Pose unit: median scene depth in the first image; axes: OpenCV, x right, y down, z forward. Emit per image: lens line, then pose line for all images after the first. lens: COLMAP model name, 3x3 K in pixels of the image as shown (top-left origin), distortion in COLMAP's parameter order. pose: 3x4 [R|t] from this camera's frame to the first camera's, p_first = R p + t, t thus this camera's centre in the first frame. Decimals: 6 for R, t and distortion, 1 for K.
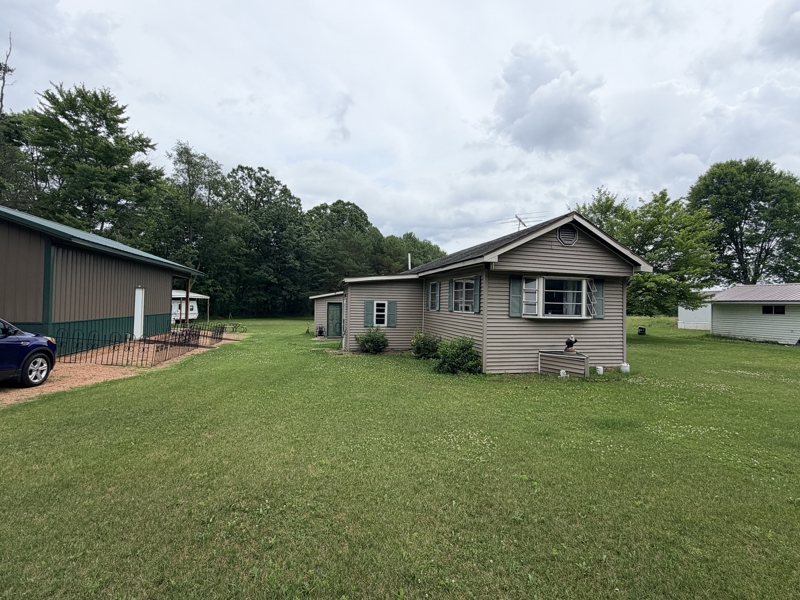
lens RADIAL K [[366.9, 0, 395.8], [0, 366.9, 305.8], [0, 0, 1]] dist [0.001062, -0.000654]
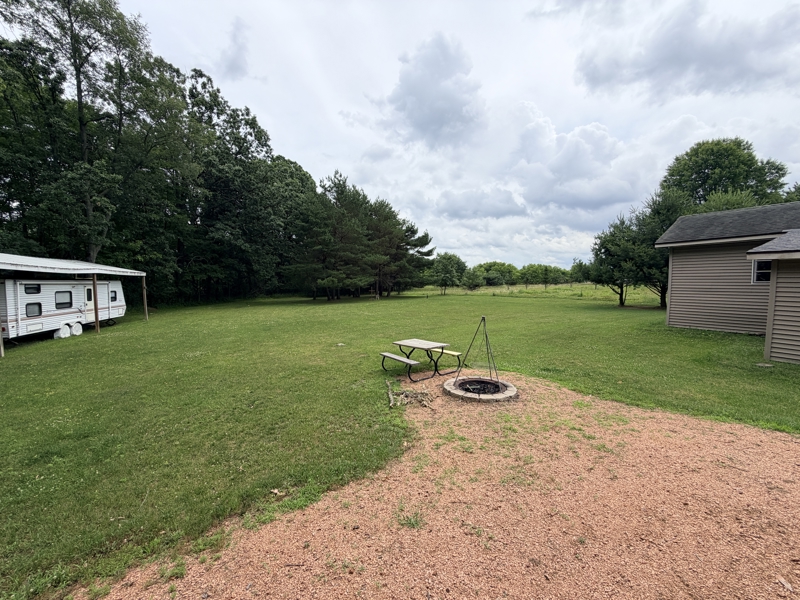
lens RADIAL K [[318.7, 0, 397.1], [0, 318.7, 299.9], [0, 0, 1]] dist [-0.001365, 0.000313]
pose [[0.937675, -0.042153, 0.344947, -0.344804], [0.022893, 0.997952, 0.059722, -0.004454], [-0.346758, -0.048103, 0.936720, 0.470595]]
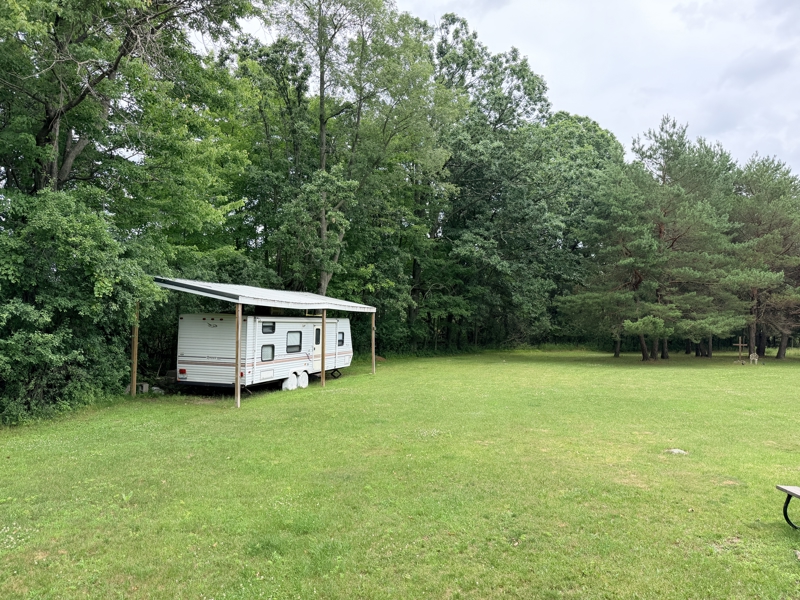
lens RADIAL K [[554.3, 0, 399.2], [0, 554.3, 312.1], [0, 0, 1]] dist [0.027566, -0.008515]
pose [[0.964611, -0.011557, -0.263423, -0.349144], [0.004980, 0.999659, -0.025622, -0.005191], [0.263630, 0.023404, 0.964340, 0.477902]]
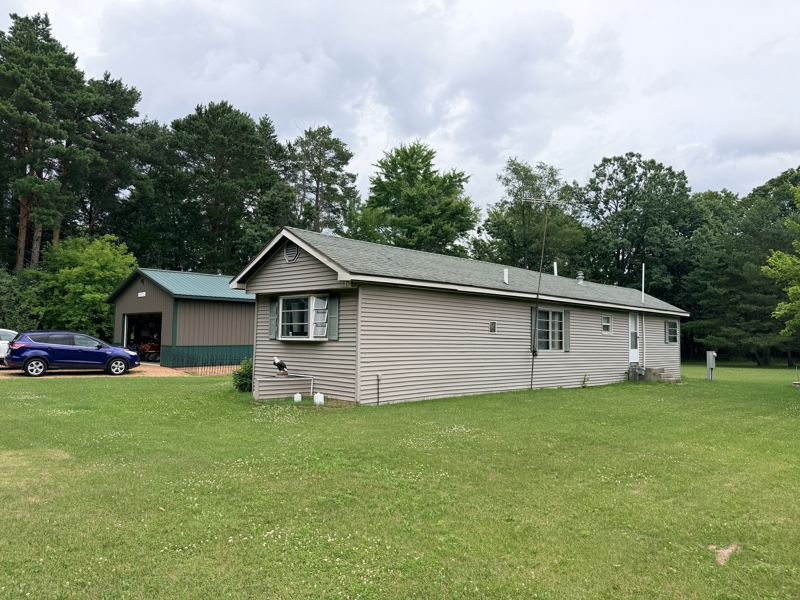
lens RADIAL K [[554.3, 0, 399.2], [0, 554.3, 300.8], [0, 0, 1]] dist [0.027566, -0.008515]
pose [[0.534642, -0.078190, -0.841454, 0.379855], [-0.005144, 0.995391, -0.095762, 0.014689], [0.845063, 0.055527, 0.531775, 0.099366]]
